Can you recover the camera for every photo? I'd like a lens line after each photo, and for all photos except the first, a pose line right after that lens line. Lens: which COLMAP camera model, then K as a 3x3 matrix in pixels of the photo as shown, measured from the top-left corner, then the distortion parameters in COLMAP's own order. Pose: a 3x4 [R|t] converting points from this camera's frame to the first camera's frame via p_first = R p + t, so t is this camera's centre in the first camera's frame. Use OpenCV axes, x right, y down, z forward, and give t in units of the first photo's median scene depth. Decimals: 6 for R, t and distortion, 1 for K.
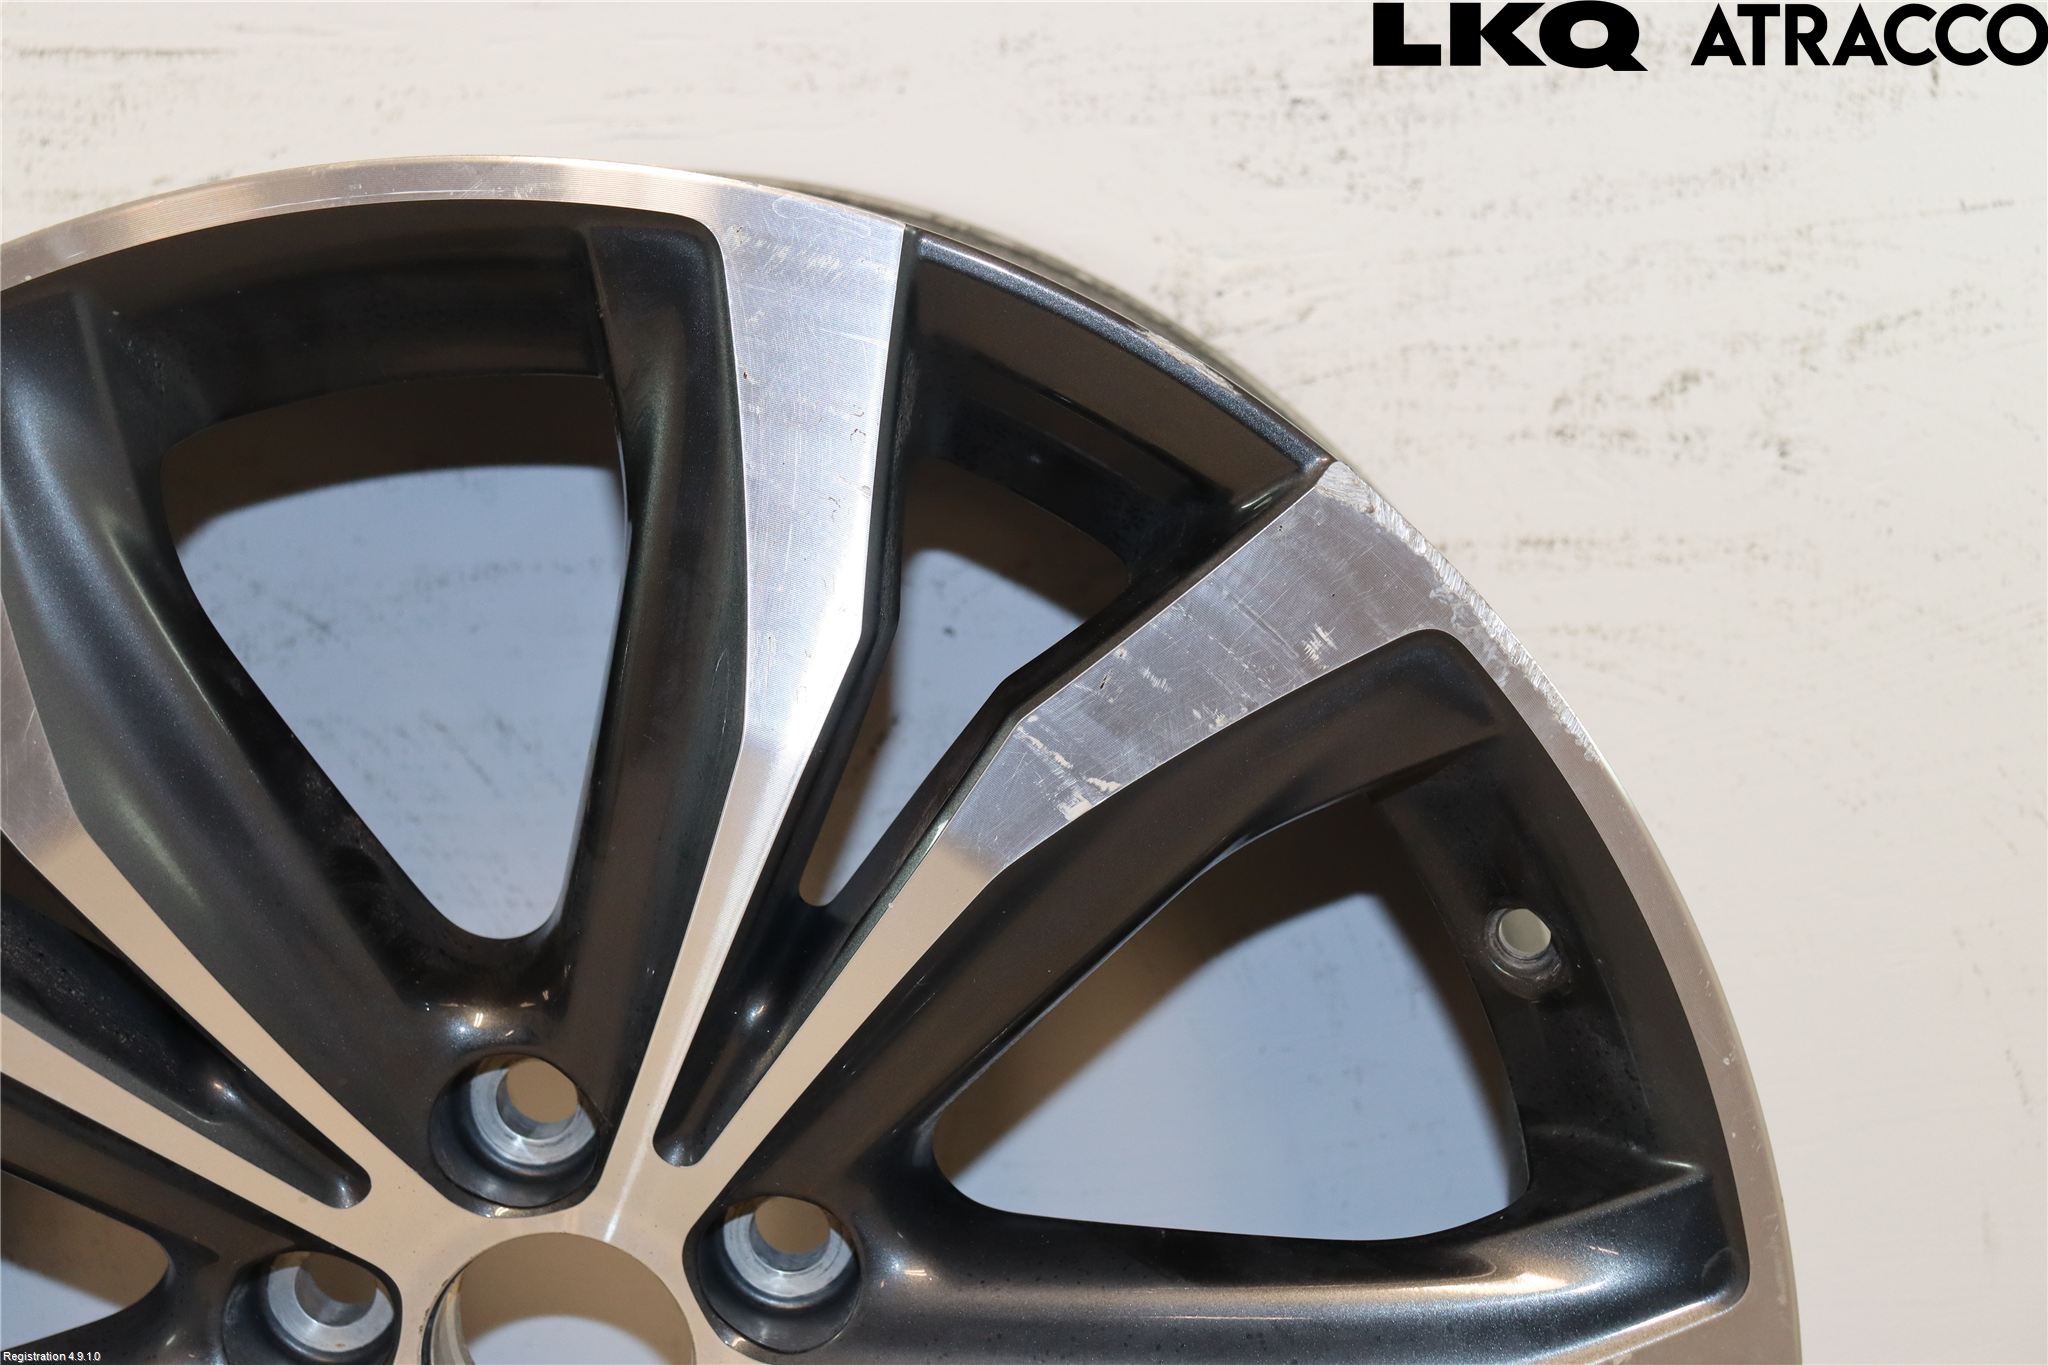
lens RADIAL K [[3011.9, 0, 1024.0], [0, 3011.9, 682.5], [0, 0, 1]] dist [0.038796, 0.220591]
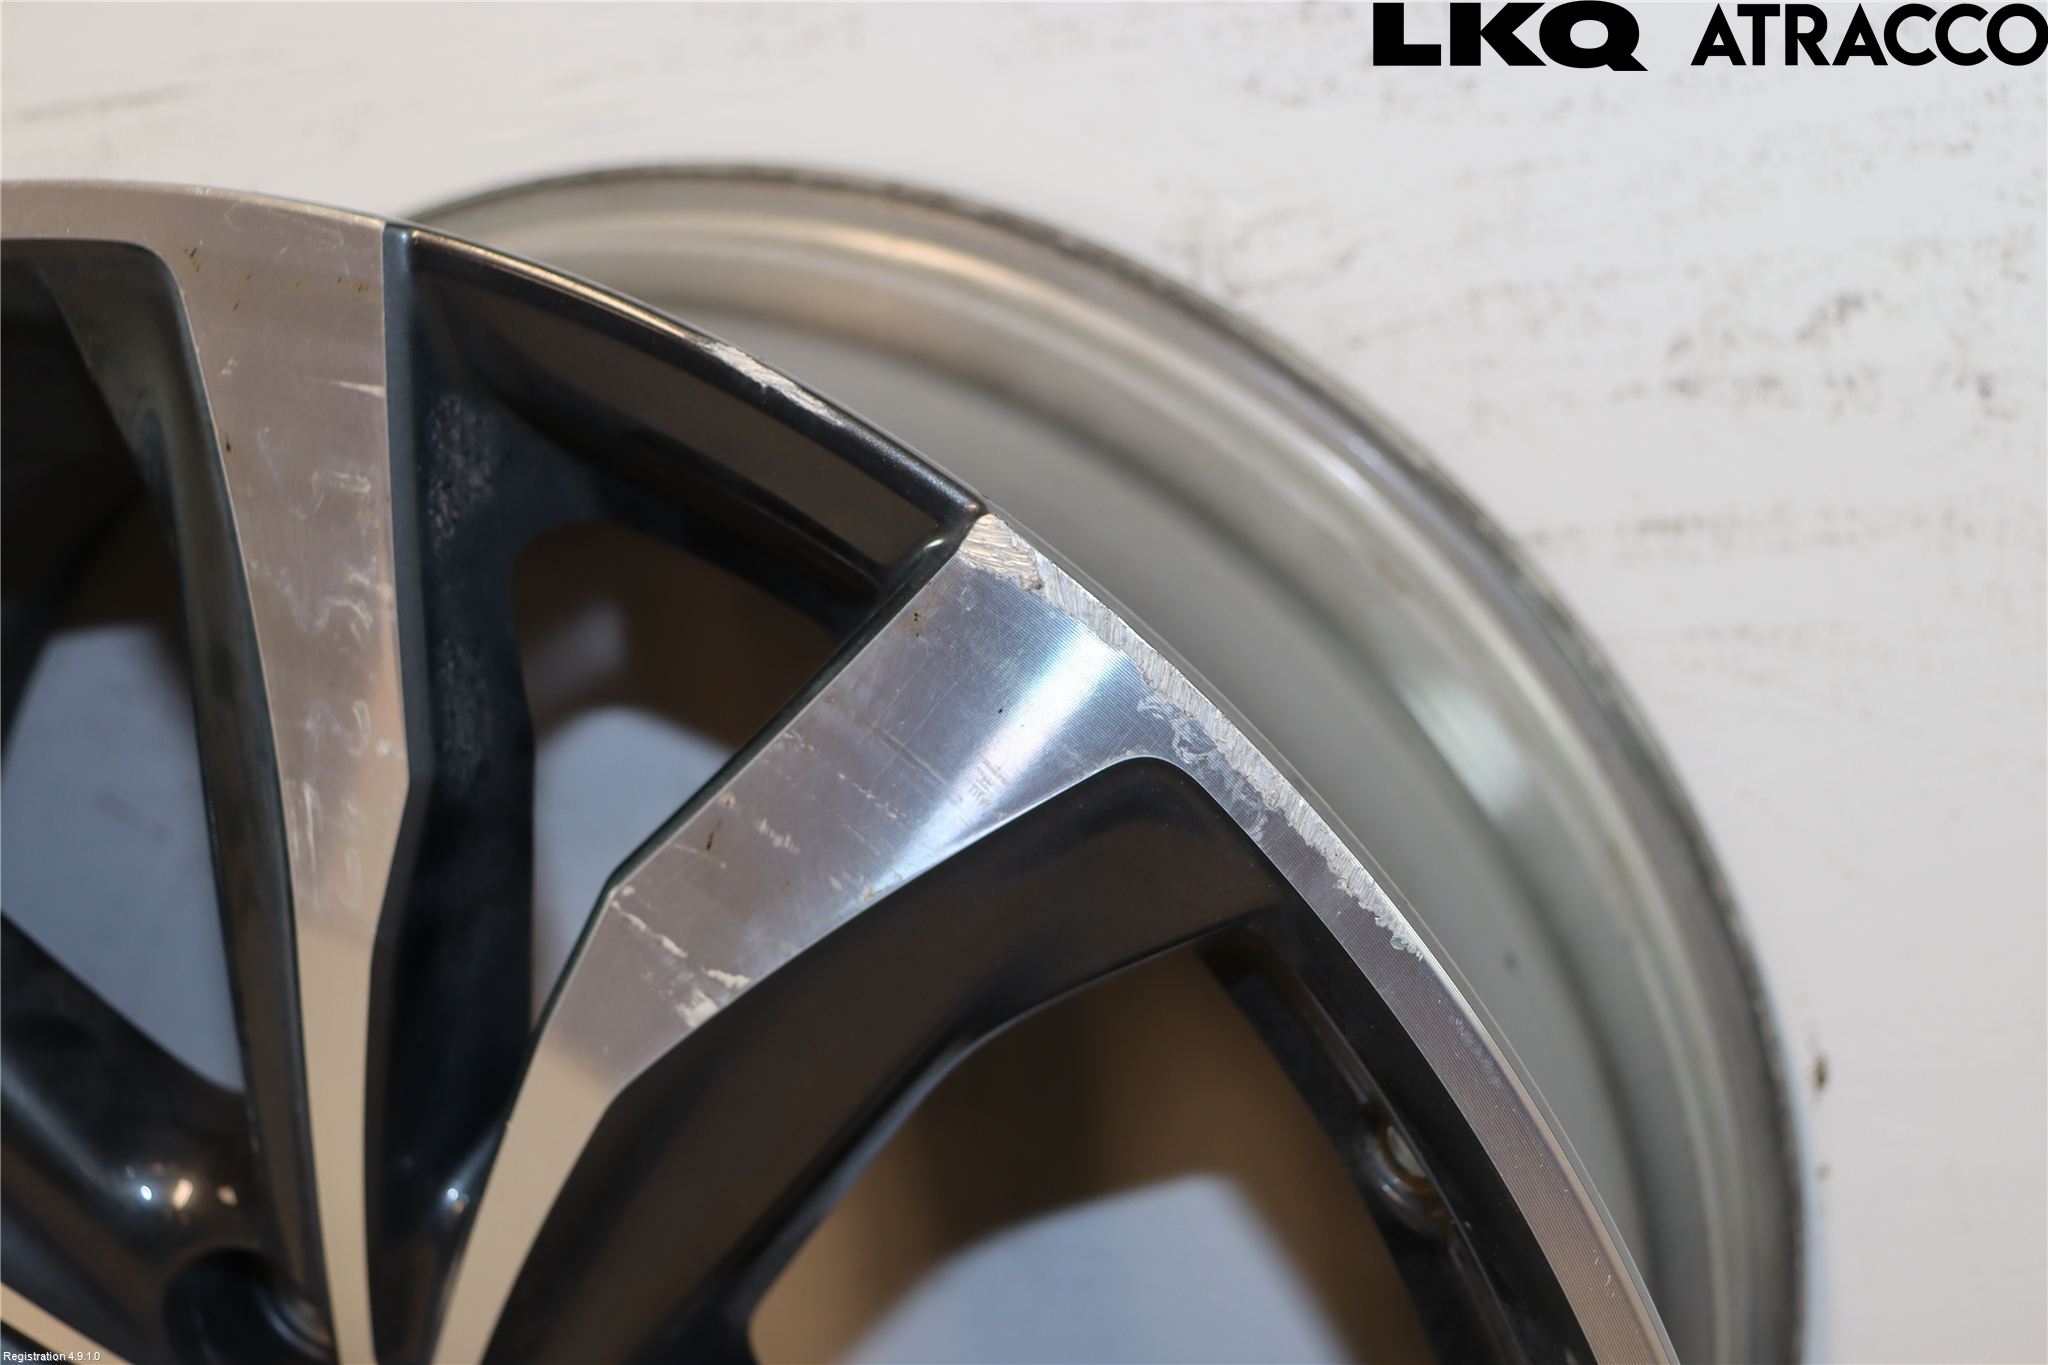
lens RADIAL K [[2352.3, 0, 1024.0], [0, 2352.3, 682.5], [0, 0, 1]] dist [-0.014854, 0.050486]
pose [[0.954828, -0.033127, -0.295306, 0.259908], [0.050101, 0.997487, 0.050097, -0.060762], [0.292904, -0.062629, 0.954089, 0.491005]]
